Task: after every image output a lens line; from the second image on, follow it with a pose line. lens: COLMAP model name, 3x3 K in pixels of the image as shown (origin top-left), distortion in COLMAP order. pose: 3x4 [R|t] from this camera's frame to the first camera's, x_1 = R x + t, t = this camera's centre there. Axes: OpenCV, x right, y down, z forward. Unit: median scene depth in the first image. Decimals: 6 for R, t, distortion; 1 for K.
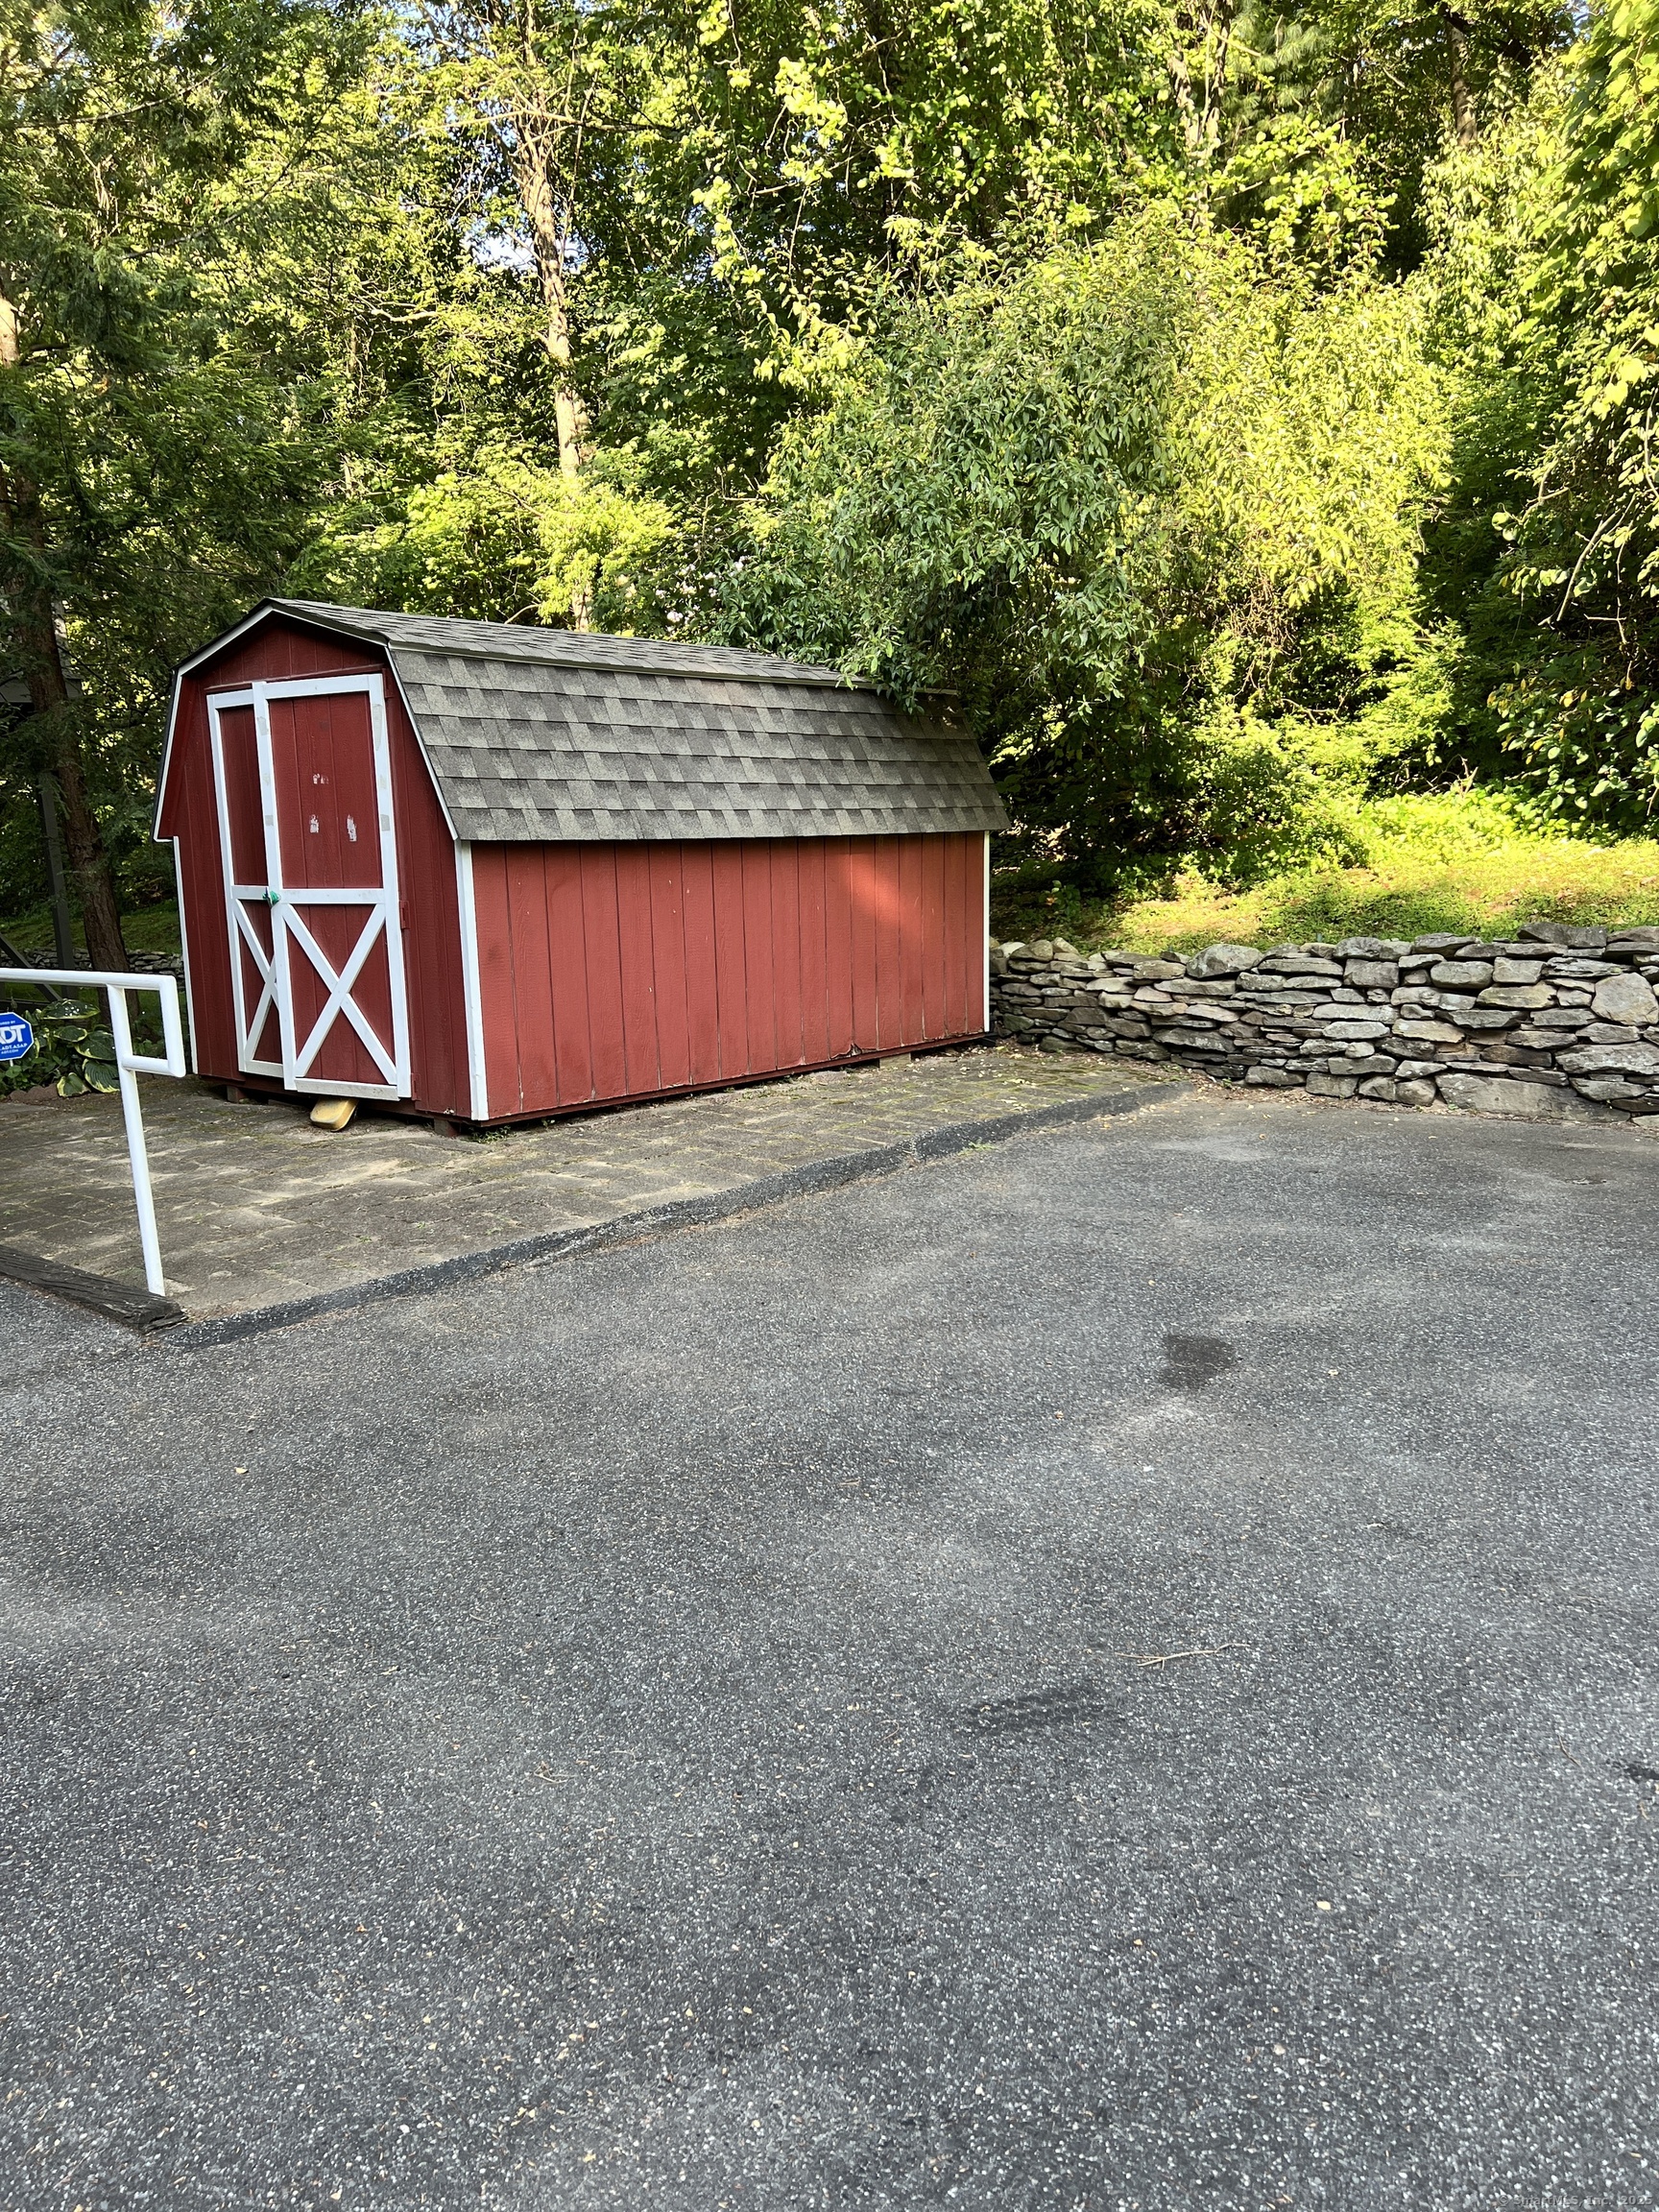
lens RADIAL K [[1676.0, 0, 831.1], [0, 1676.0, 1109.4], [0, 0, 1]] dist [0.079168, -0.056934]
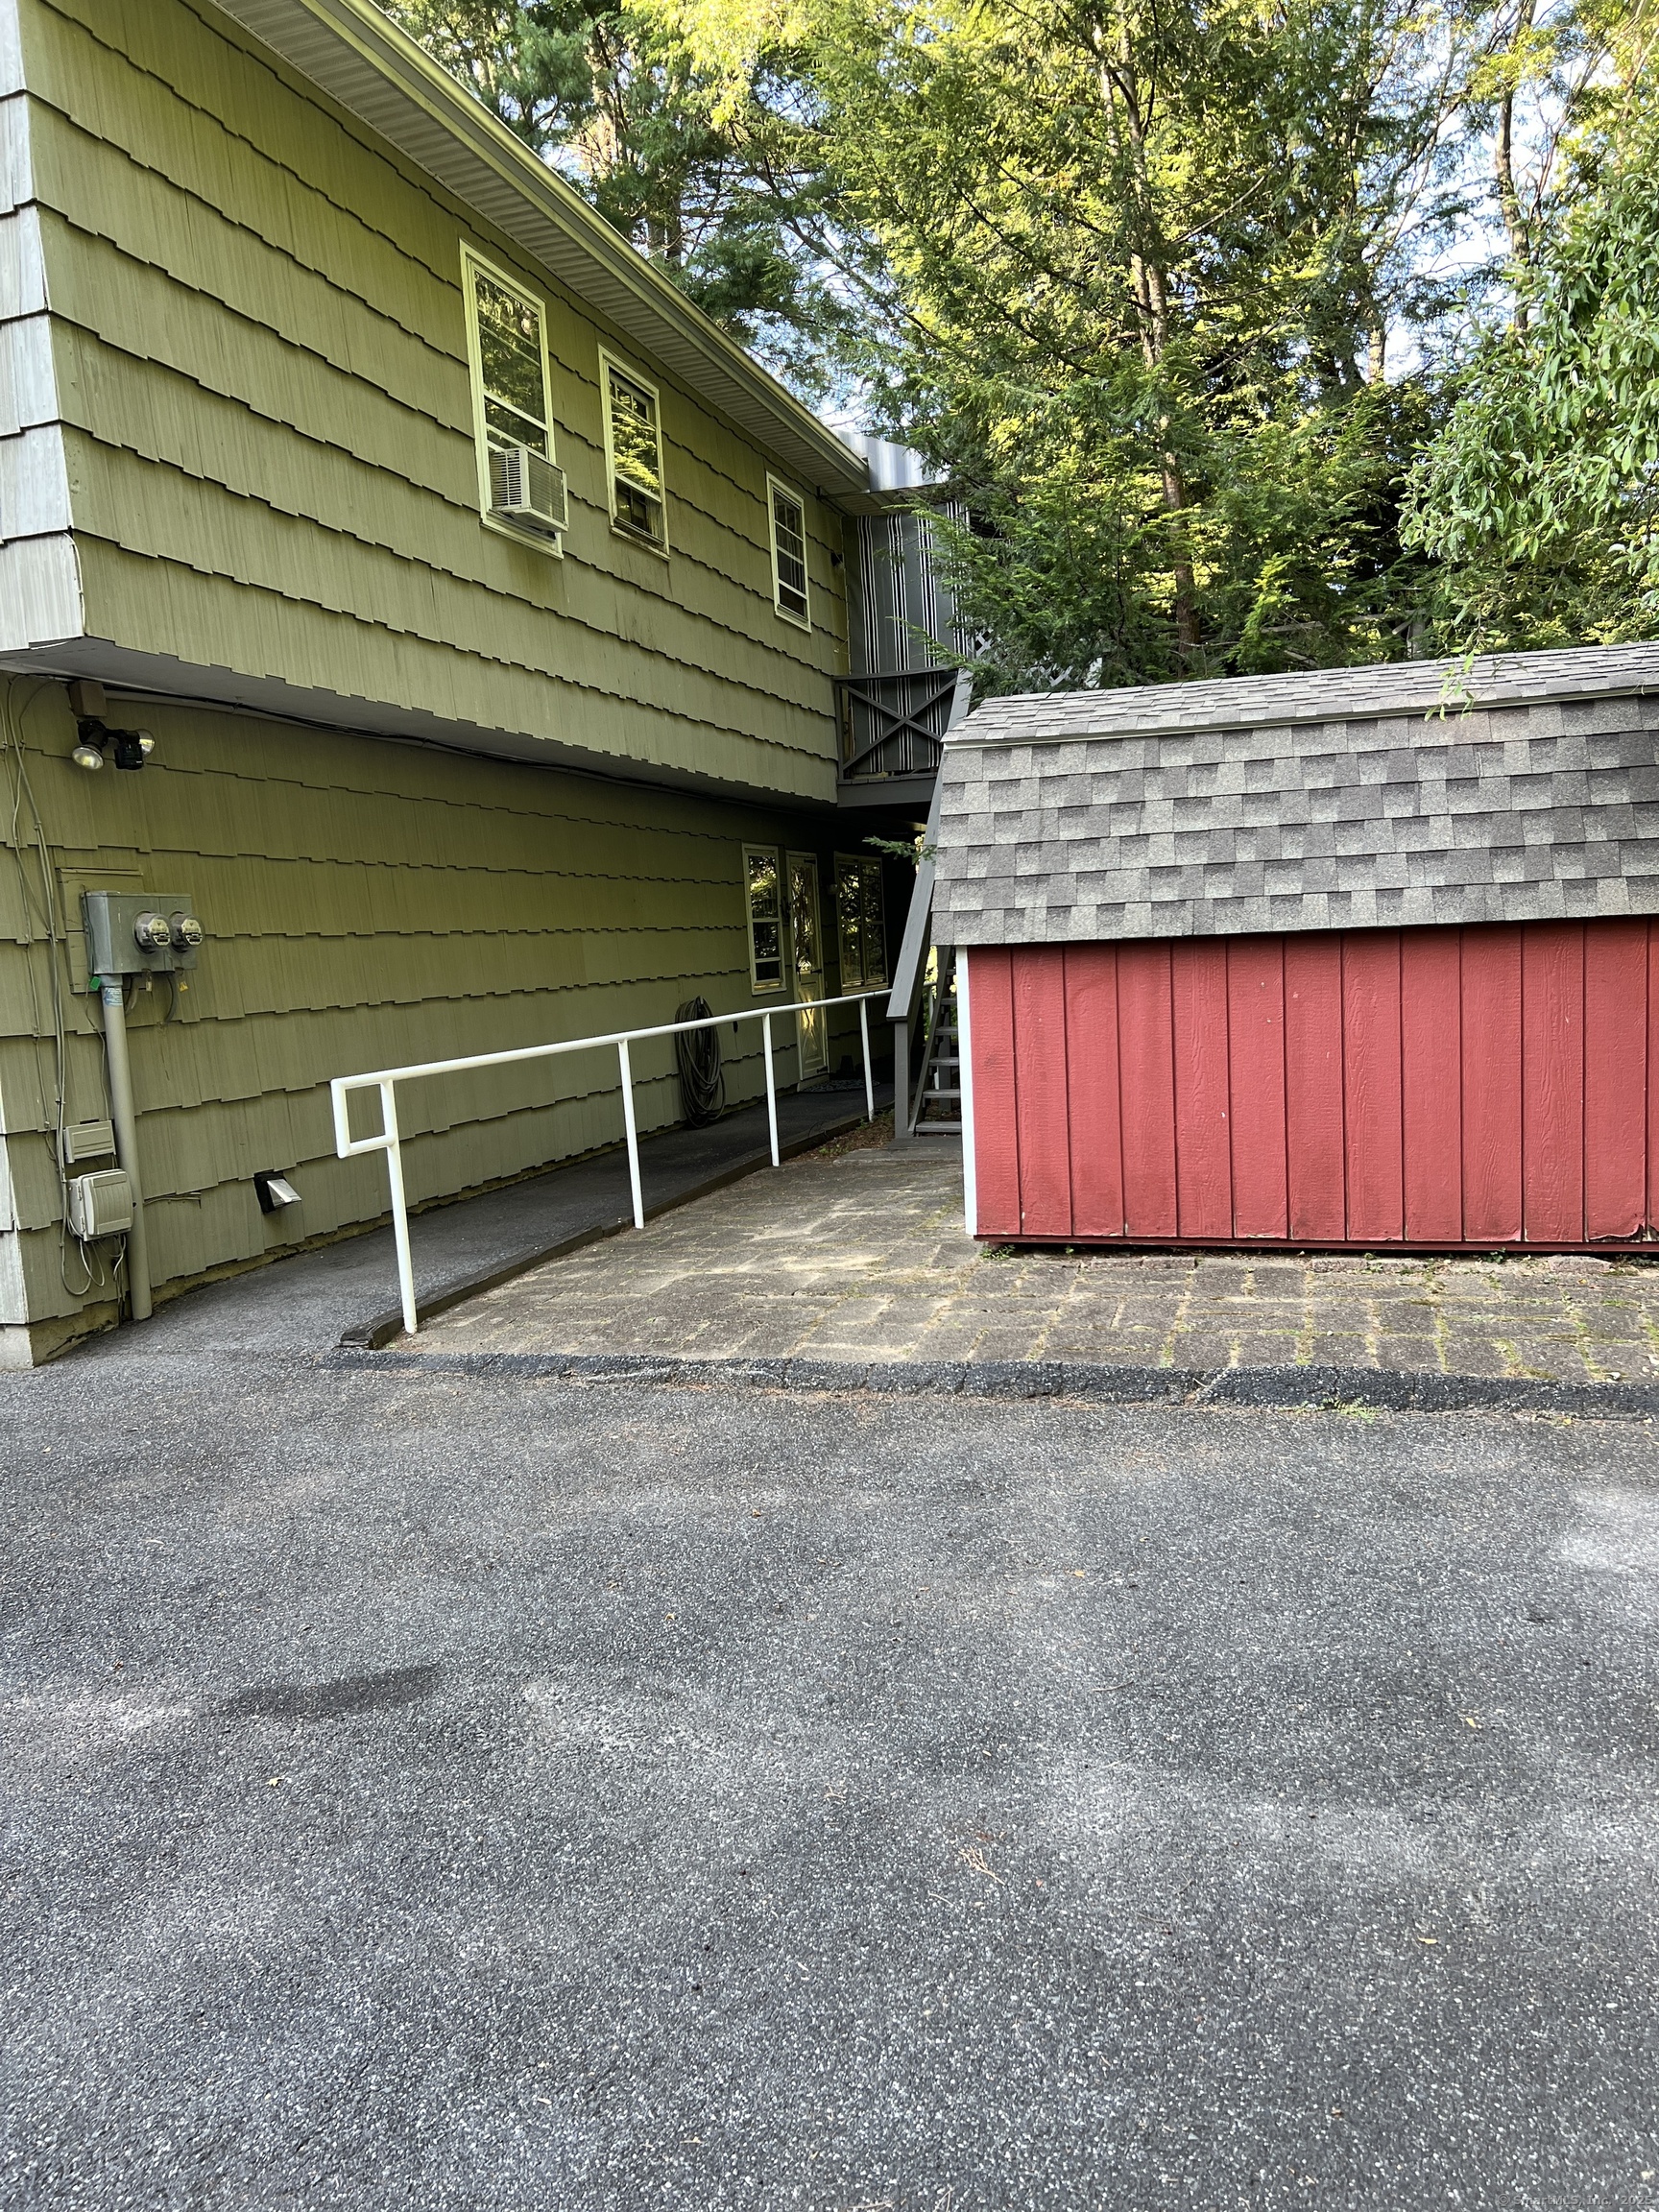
lens RADIAL K [[1676.0, 0, 831.6], [0, 1676.0, 1107.7], [0, 0, 1]] dist [0.079168, -0.056934]
pose [[0.392641, 0.111177, -0.912947, 0.925388], [-0.102211, 0.991792, 0.076819, -0.193516], [0.913995, 0.063151, 0.400781, 0.806751]]
